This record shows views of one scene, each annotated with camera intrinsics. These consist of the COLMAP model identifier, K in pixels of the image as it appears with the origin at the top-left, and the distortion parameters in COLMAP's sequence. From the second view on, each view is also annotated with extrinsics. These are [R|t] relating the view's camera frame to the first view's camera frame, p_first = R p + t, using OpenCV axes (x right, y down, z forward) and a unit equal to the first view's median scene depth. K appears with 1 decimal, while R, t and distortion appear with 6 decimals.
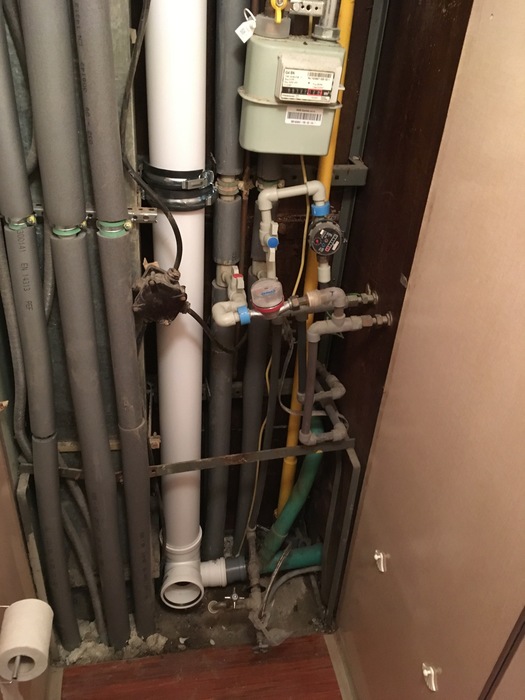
lens RADIAL K [[597.2, 0, 262.5], [0, 597.2, 350.0], [0, 0, 1]] dist [0.089991, -0.127936]
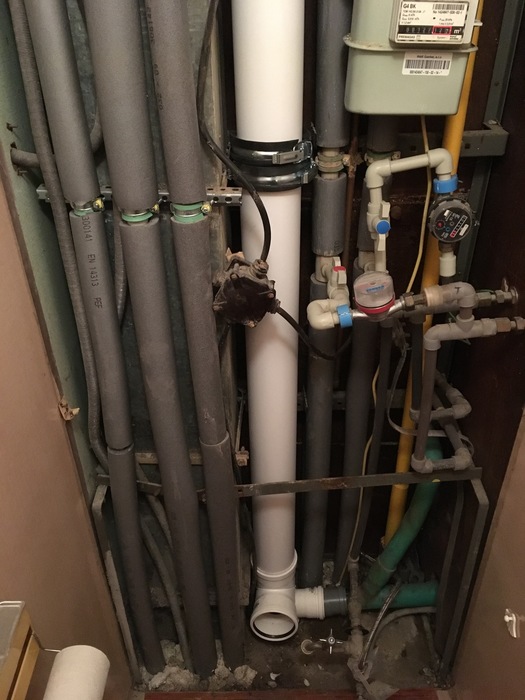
lens RADIAL K [[597.2, 0, 262.5], [0, 597.2, 350.0], [0, 0, 1]] dist [0.089991, -0.127936]
pose [[0.981717, 0.023184, -0.188931, 0.013341], [-0.022044, 0.999724, 0.008129, -0.013873], [0.189067, -0.003816, 0.981957, 0.148478]]
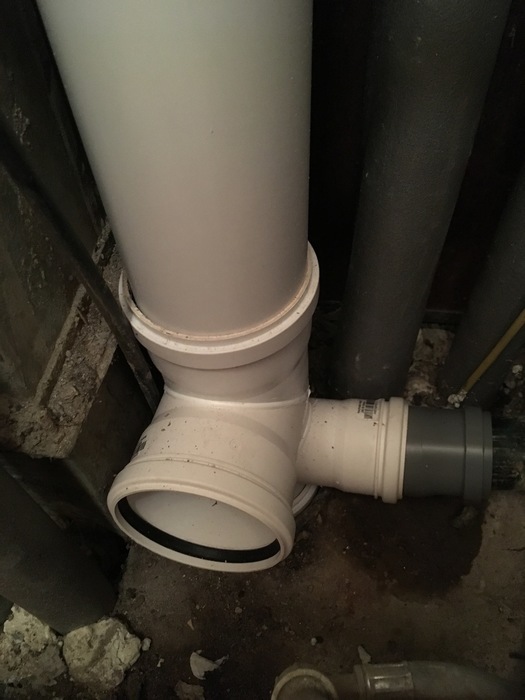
lens RADIAL K [[597.2, 0, 262.5], [0, 597.2, 350.0], [0, 0, 1]] dist [0.089991, -0.127936]
pose [[0.942483, 0.181928, -0.280407, -0.073814], [-0.076383, 0.933929, 0.349203, 0.328117], [0.325410, -0.307700, 0.894108, 1.038202]]
